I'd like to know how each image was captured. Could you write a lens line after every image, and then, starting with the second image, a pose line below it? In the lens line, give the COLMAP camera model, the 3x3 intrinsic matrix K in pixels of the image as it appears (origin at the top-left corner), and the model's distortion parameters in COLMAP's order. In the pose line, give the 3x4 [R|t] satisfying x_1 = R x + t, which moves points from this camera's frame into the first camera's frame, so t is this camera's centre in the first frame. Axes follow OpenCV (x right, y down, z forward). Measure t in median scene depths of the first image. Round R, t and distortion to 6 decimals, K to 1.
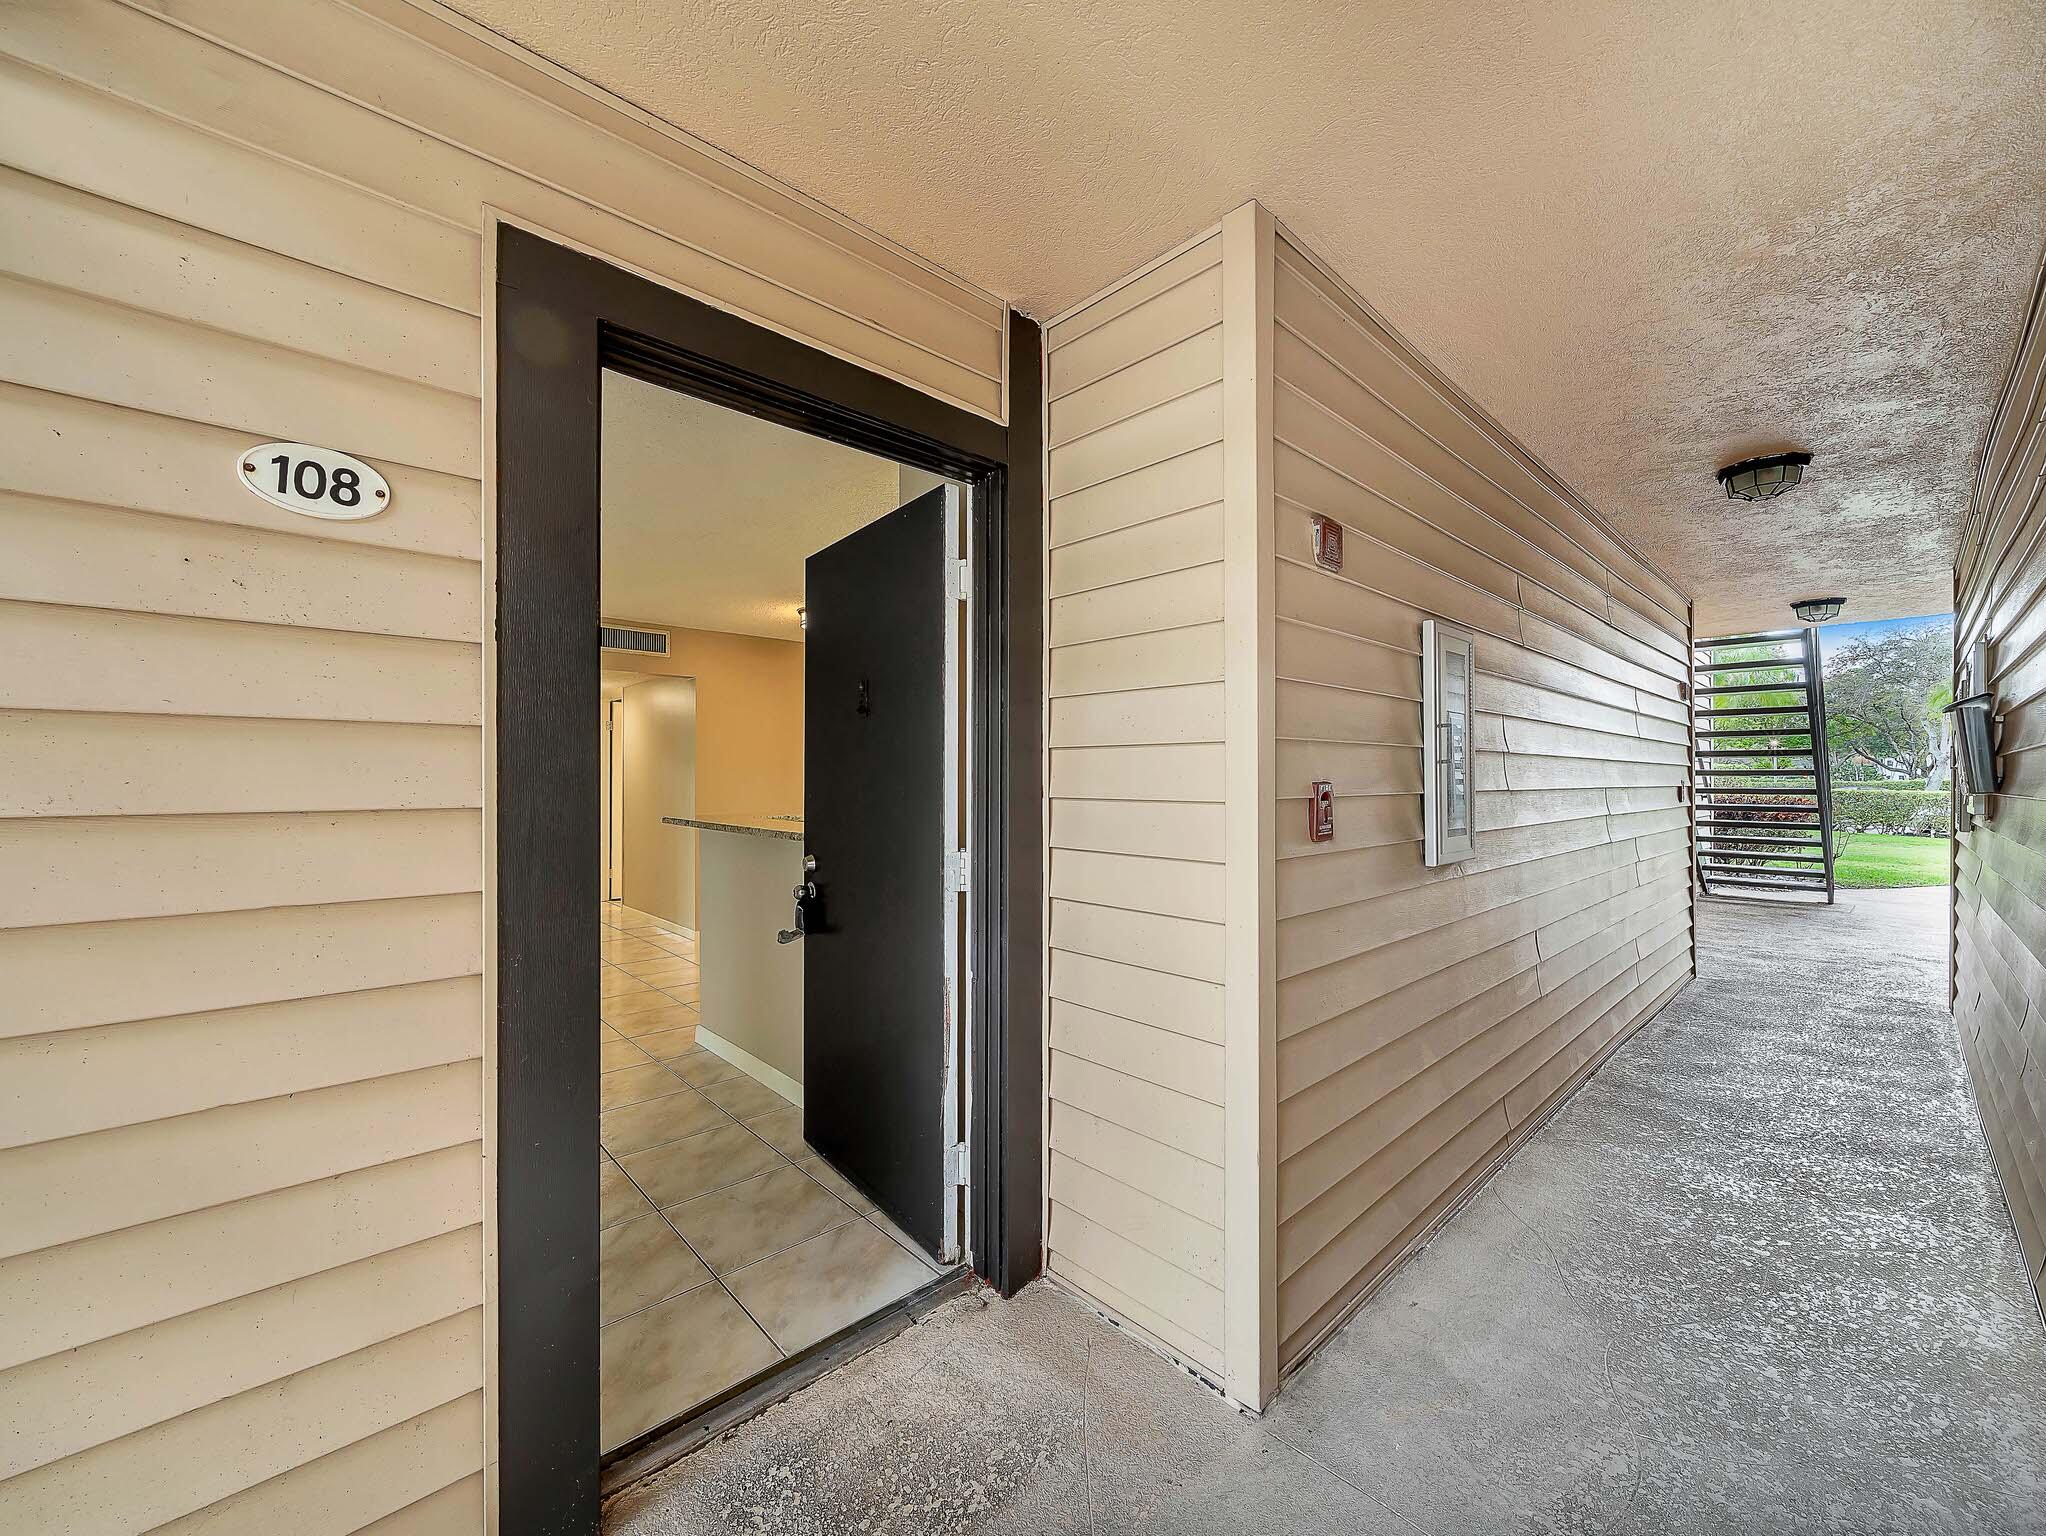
lens RADIAL K [[806.5, 0, 1023.0], [0, 806.5, 768.0], [0, 0, 1]] dist [-0.000227, -0.000099]
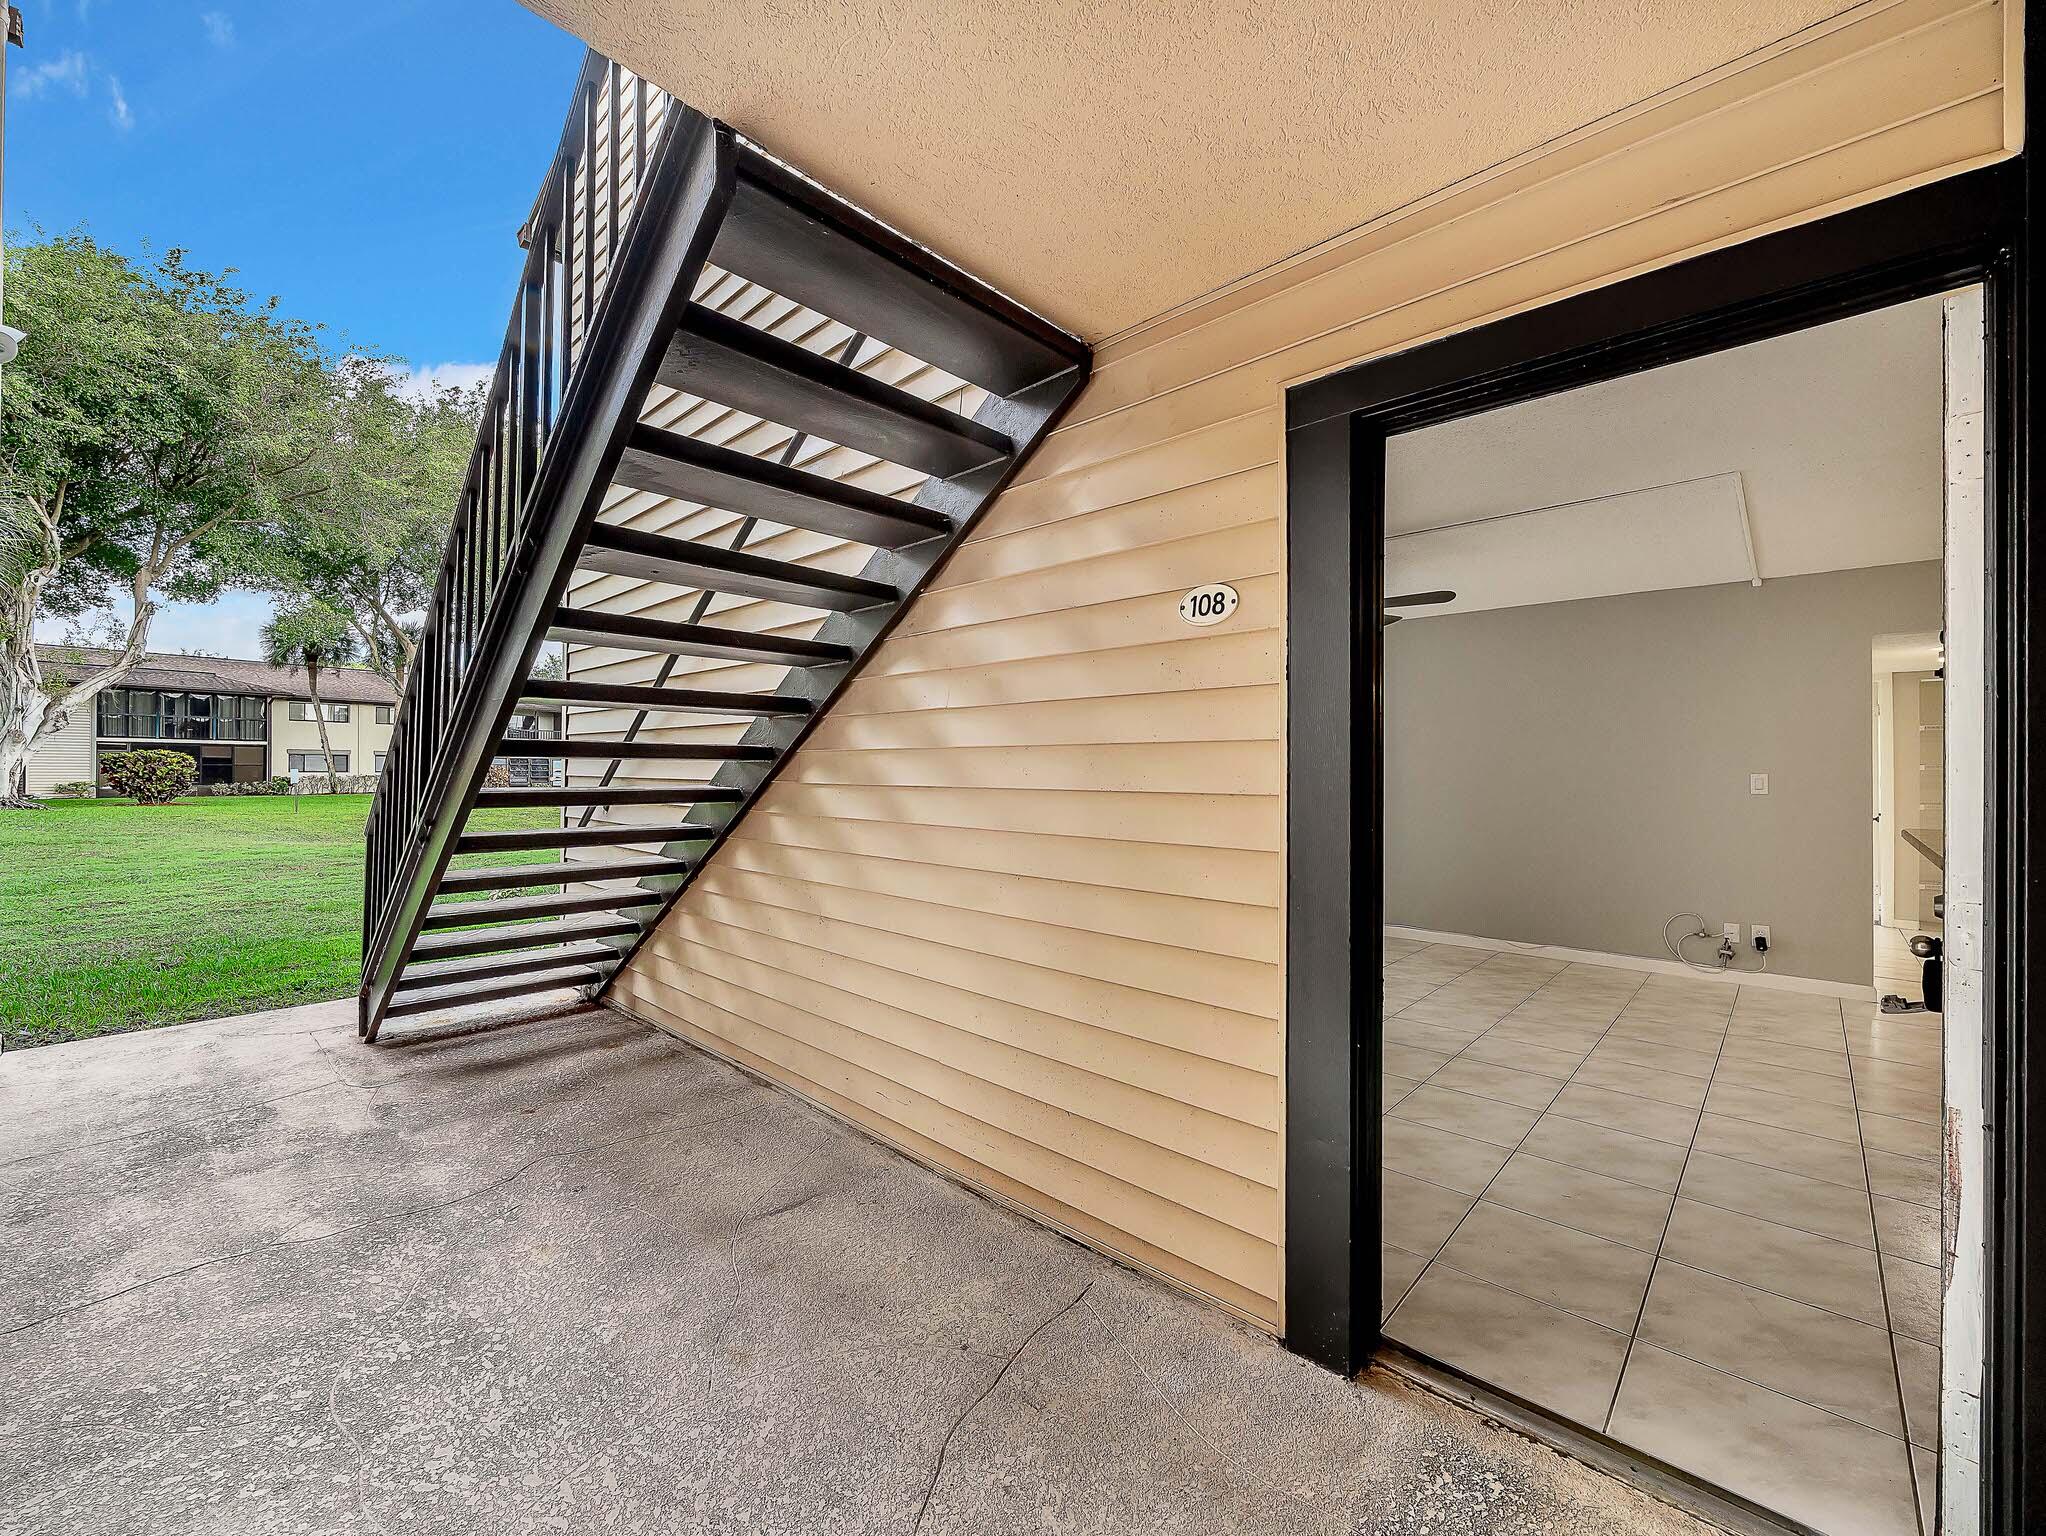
lens RADIAL K [[806.5, 0, 1023.0], [0, 806.5, 768.0], [0, 0, 1]] dist [-0.000227, -0.000099]
pose [[0.078731, -0.008312, -0.996861, 0.643473], [0.004679, 0.999957, -0.007968, 0.008172], [0.996885, -0.004037, 0.078767, 0.357170]]
